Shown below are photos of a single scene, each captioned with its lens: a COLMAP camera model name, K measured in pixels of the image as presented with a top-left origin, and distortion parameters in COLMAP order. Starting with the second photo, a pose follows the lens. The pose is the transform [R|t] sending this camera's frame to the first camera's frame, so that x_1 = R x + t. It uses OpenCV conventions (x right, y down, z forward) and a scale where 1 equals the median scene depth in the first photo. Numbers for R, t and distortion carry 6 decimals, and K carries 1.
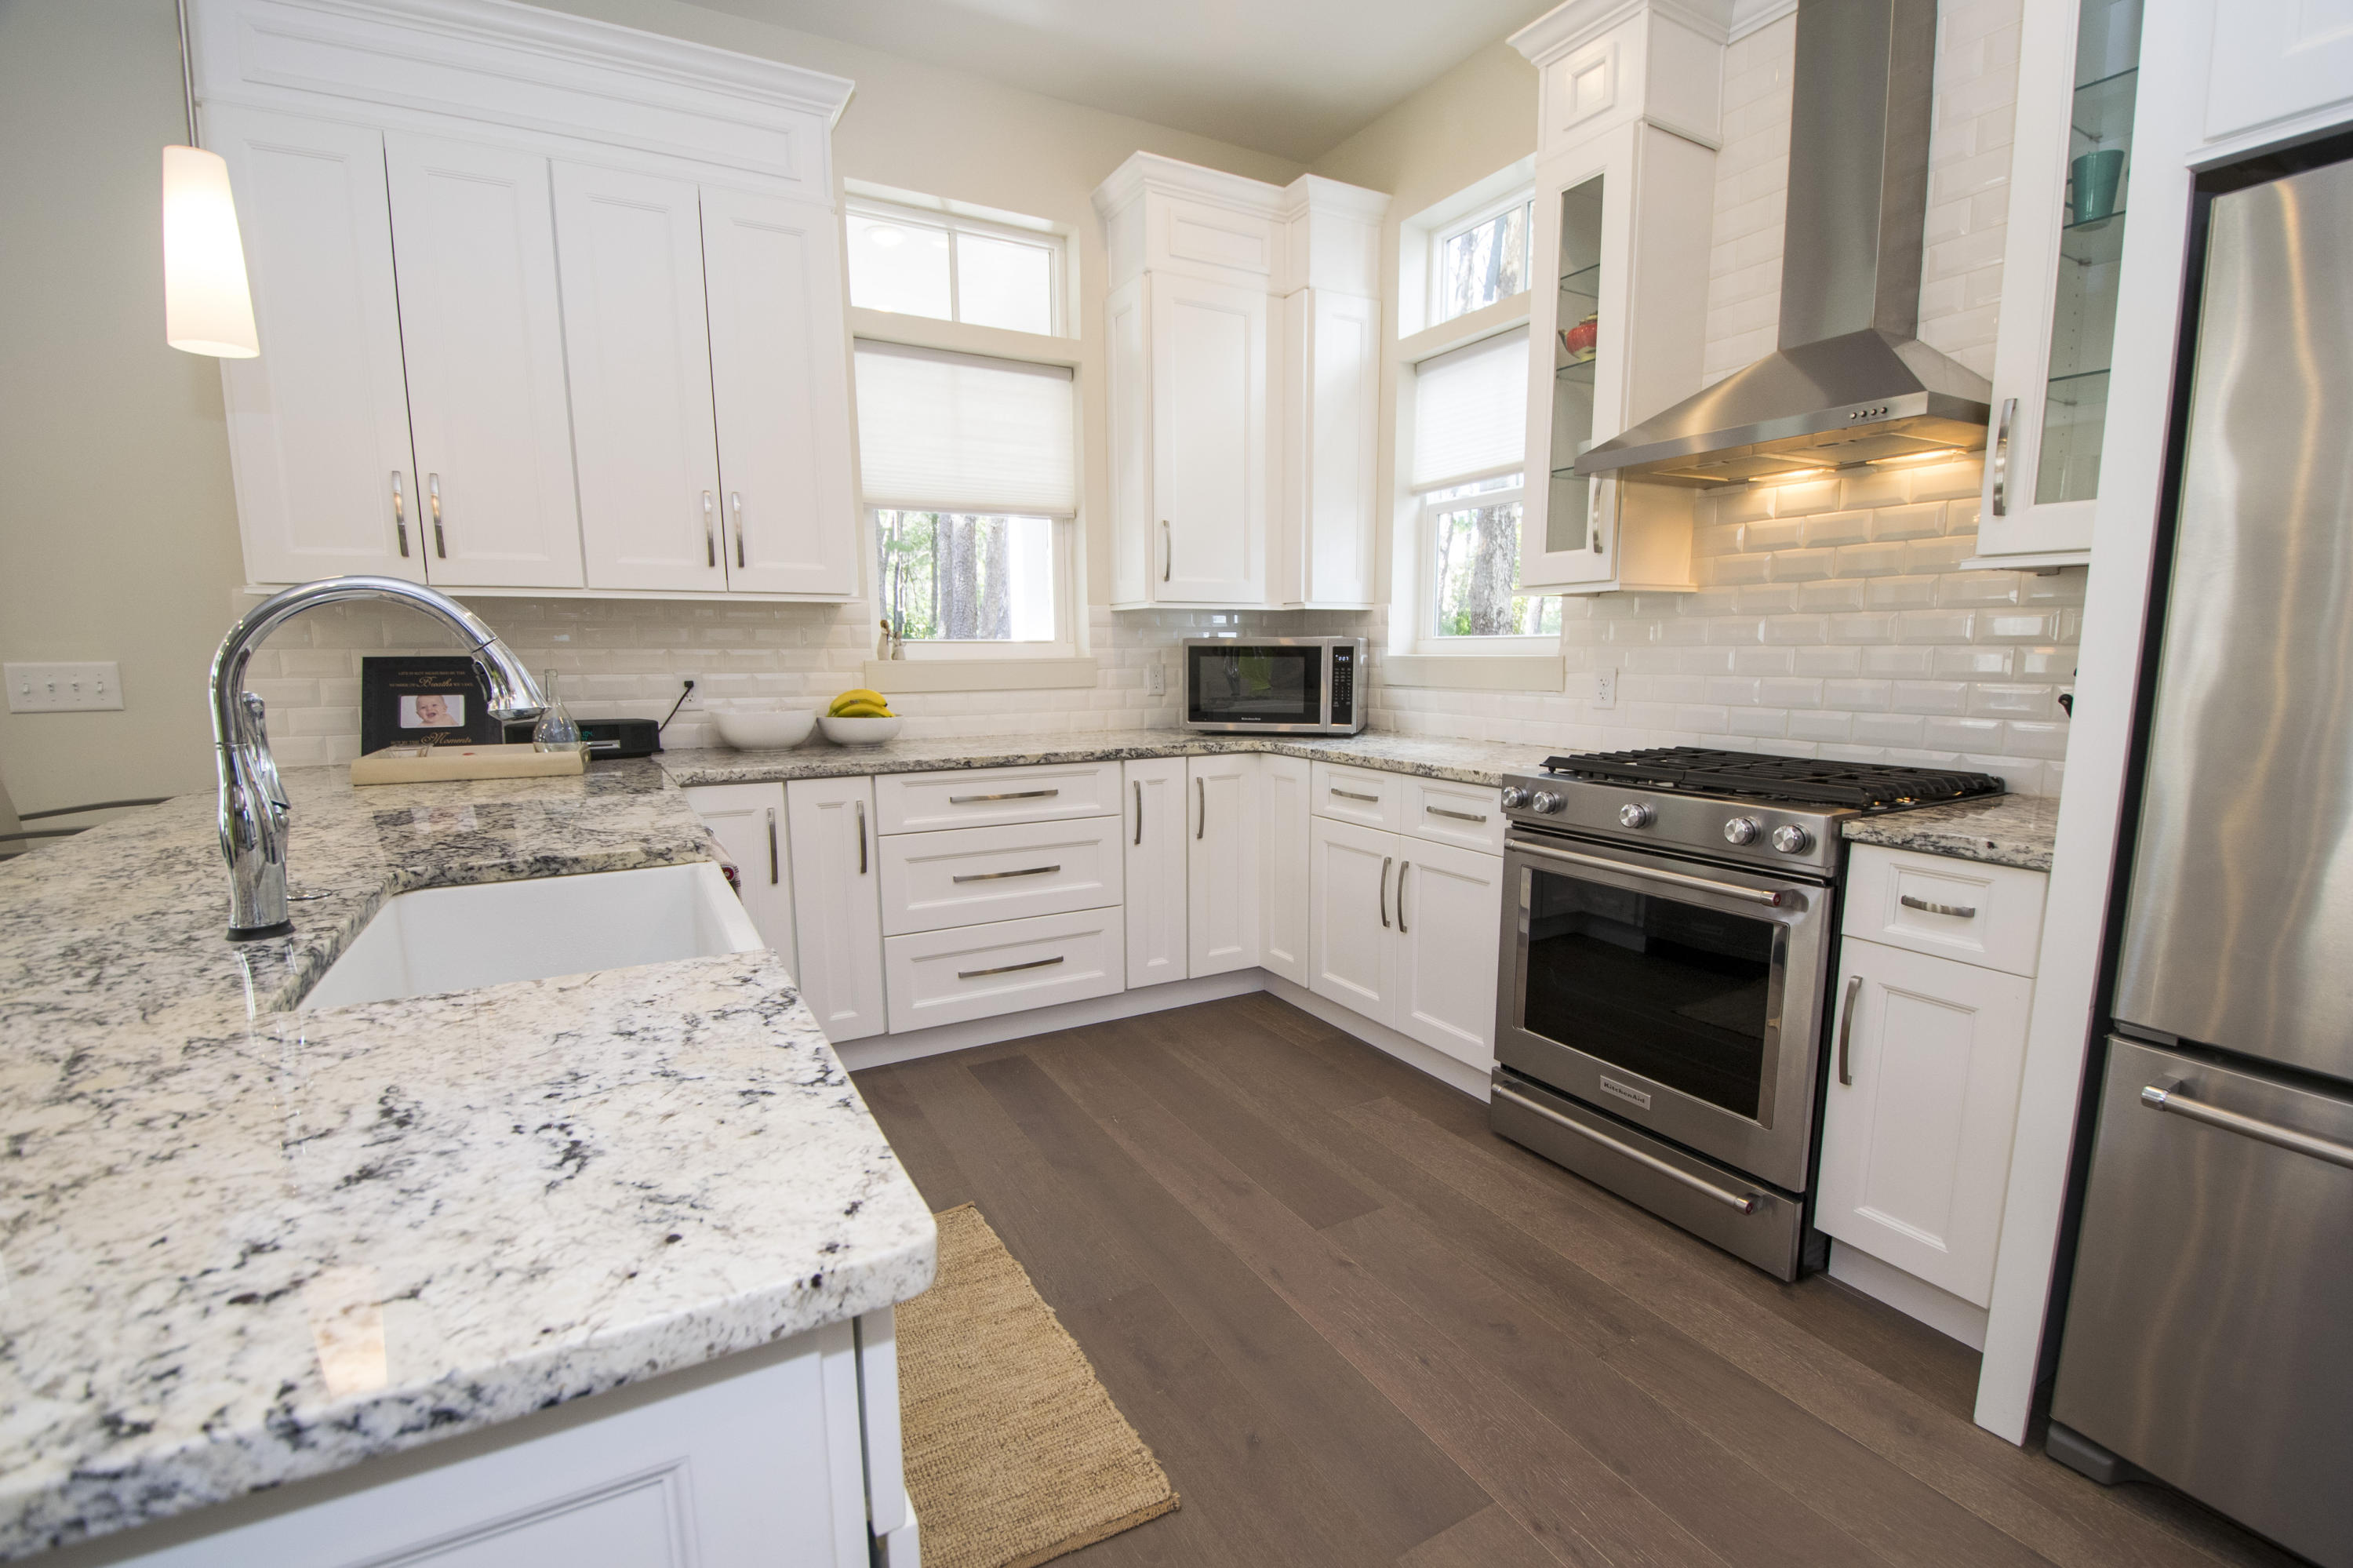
lens RADIAL K [[1051.6, 0, 1168.1], [0, 1051.6, 809.5], [0, 0, 1]] dist [-0.008228, -0.011068]
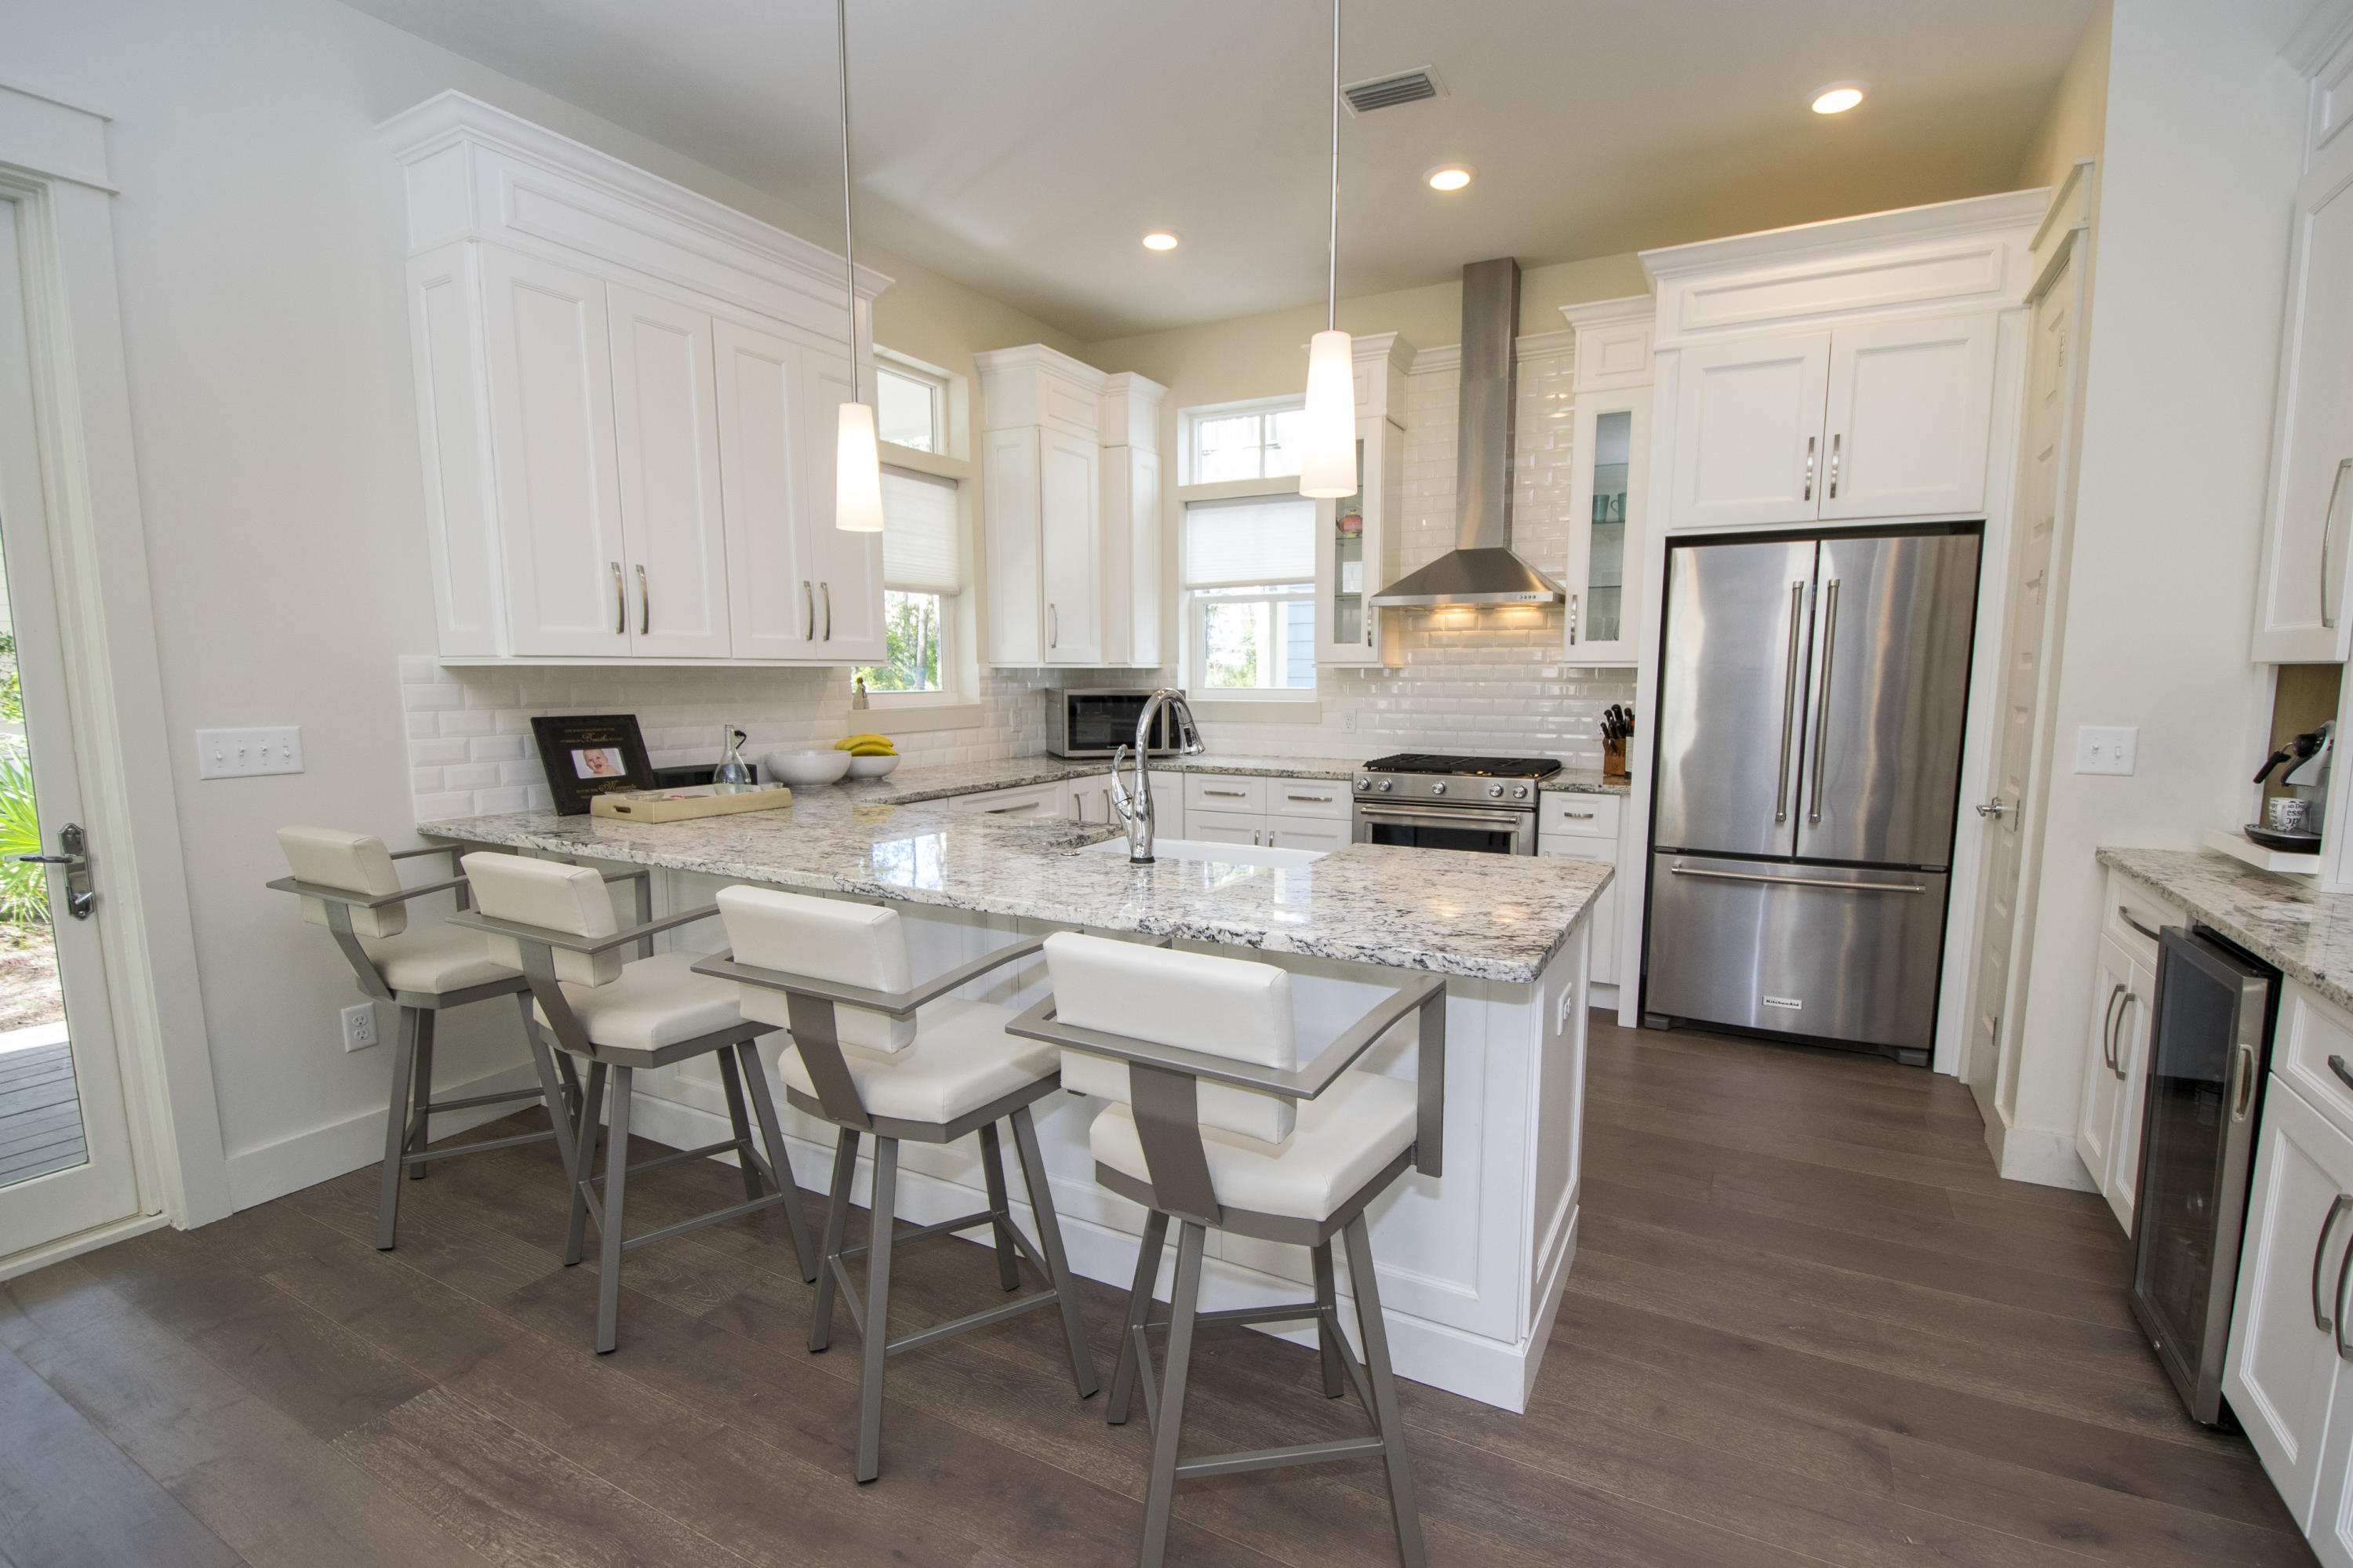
lens RADIAL K [[1051.6, 0, 1199.3], [0, 1051.6, 818.4], [0, 0, 1]] dist [-0.008228, -0.011068]
pose [[0.836671, -0.071282, 0.543047, -0.775982], [0.079482, 0.996801, 0.008386, 0.008958], [-0.541907, 0.036146, 0.839661, -0.315270]]
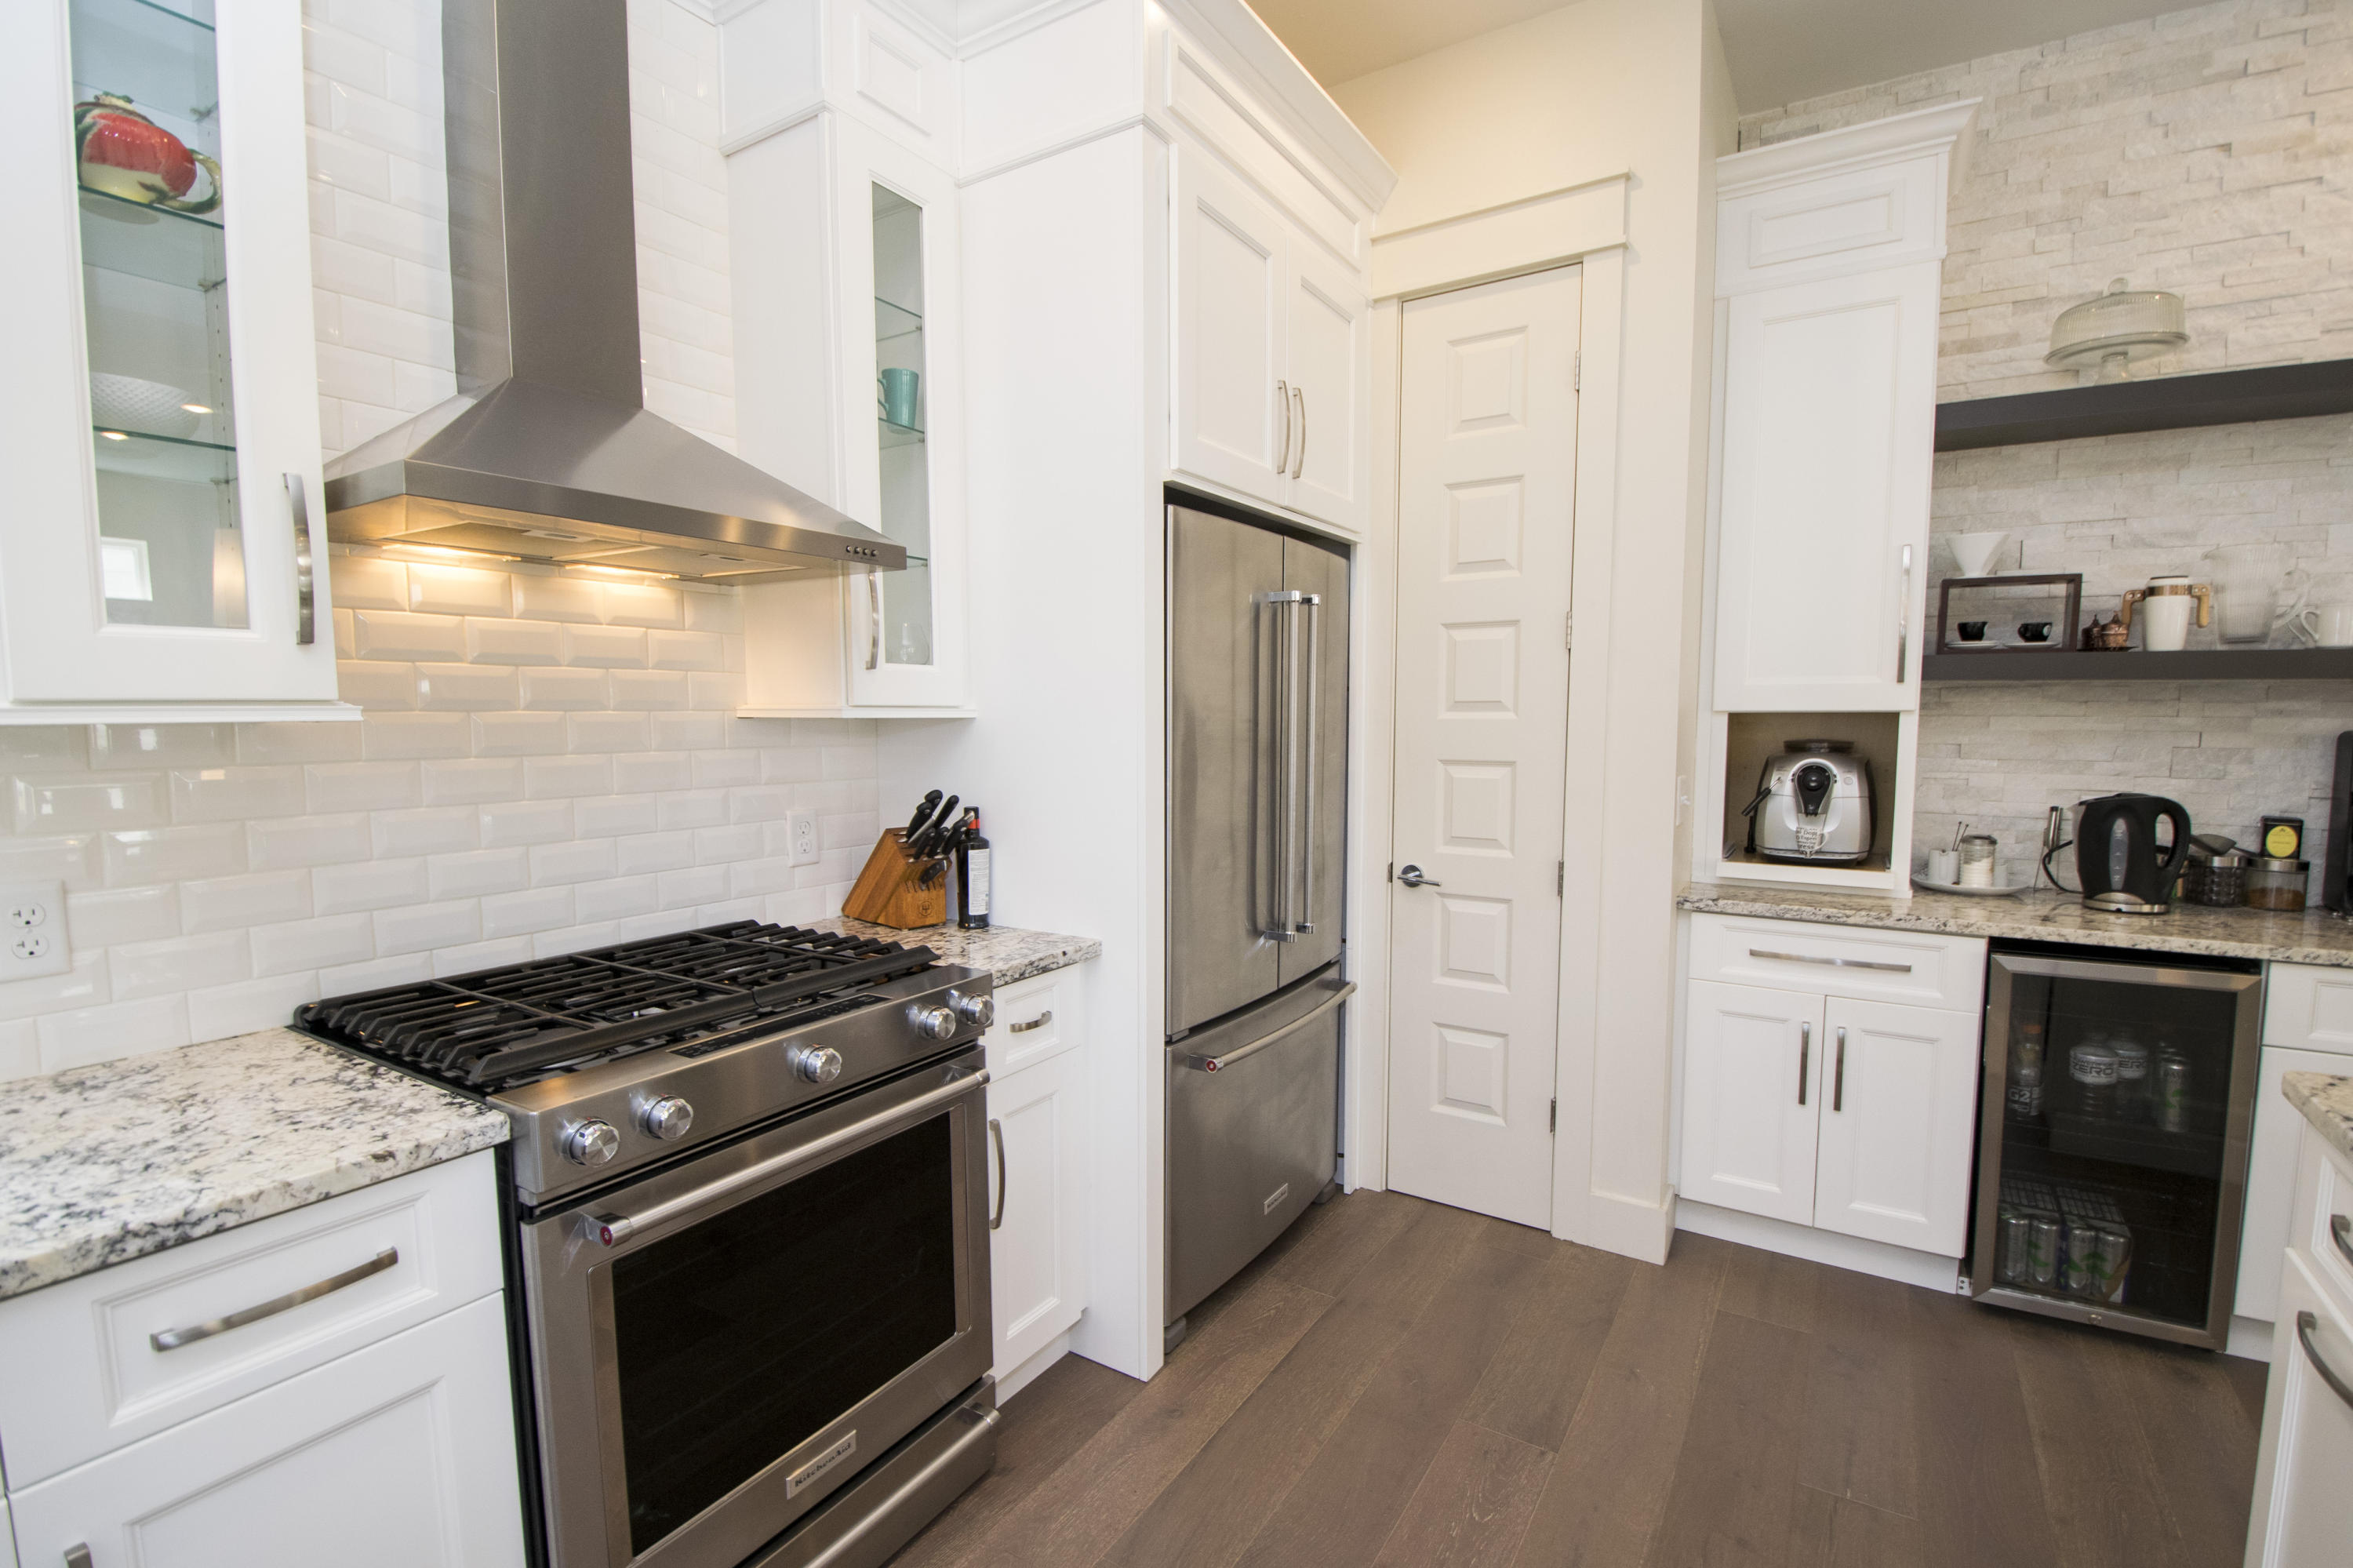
lens RADIAL K [[1051.6, 0, 1176.2], [0, 1051.6, 802.7], [0, 0, 1]] dist [-0.008228, -0.011068]
pose [[-0.475550, -0.067089, 0.877127, -0.194079], [0.139407, 0.978740, 0.150444, -0.177533], [-0.868572, 0.193821, -0.456087, 0.829375]]
